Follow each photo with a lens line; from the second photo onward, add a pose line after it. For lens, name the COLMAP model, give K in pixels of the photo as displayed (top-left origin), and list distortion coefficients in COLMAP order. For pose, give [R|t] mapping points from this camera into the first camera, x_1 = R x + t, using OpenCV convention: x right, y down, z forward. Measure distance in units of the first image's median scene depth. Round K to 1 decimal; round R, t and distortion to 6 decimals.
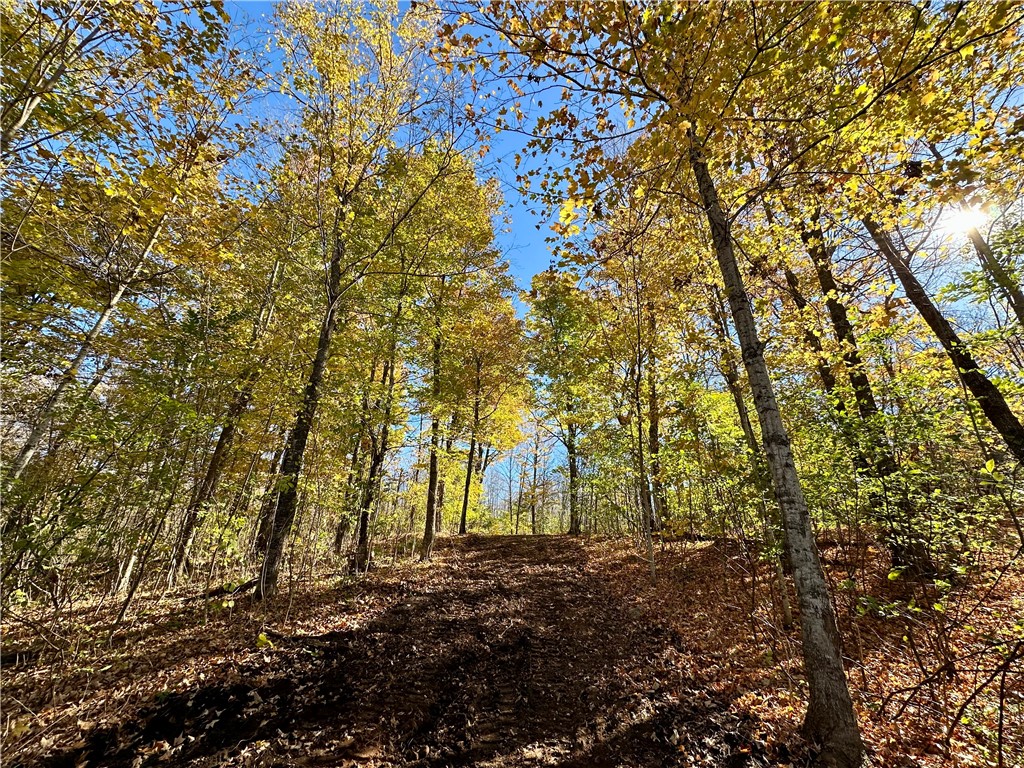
lens RADIAL K [[409.8, 0, 512.0], [0, 409.8, 384.0], [0, 0, 1]] dist [0.000423, 0.000003]
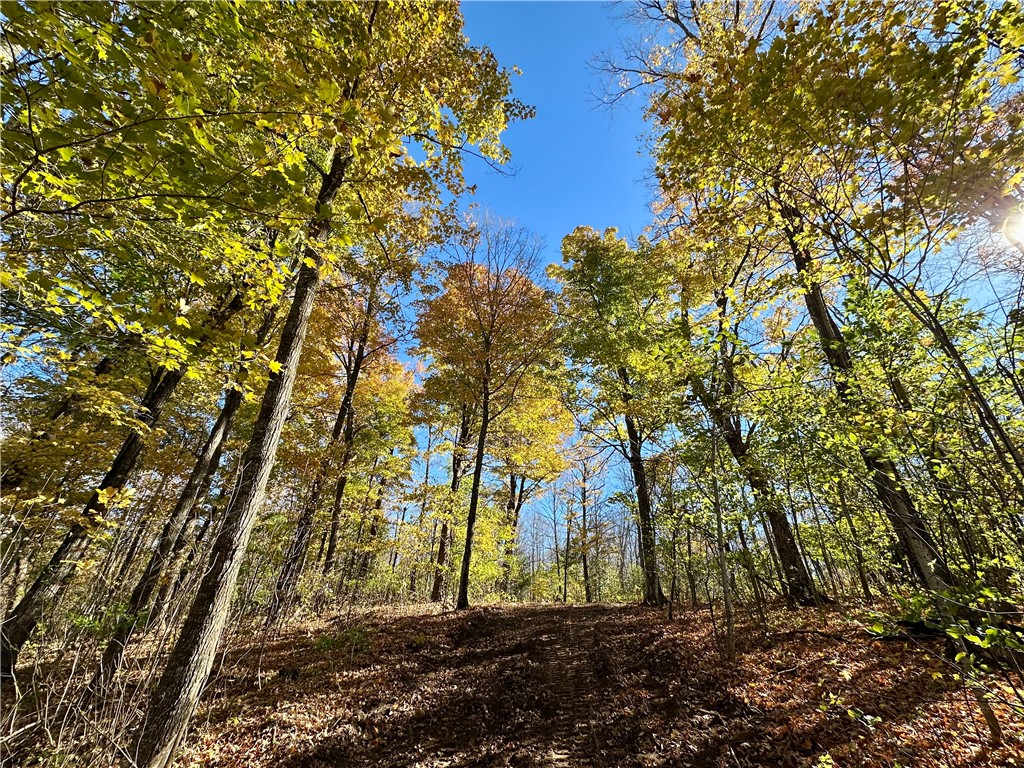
lens RADIAL K [[409.8, 0, 512.0], [0, 409.8, 384.0], [0, 0, 1]] dist [0.000423, 0.000003]
pose [[0.993157, -0.061356, -0.099369, 0.017726], [0.050317, 0.992655, -0.110023, 0.080068], [0.105389, 0.104270, 0.988949, 0.275456]]
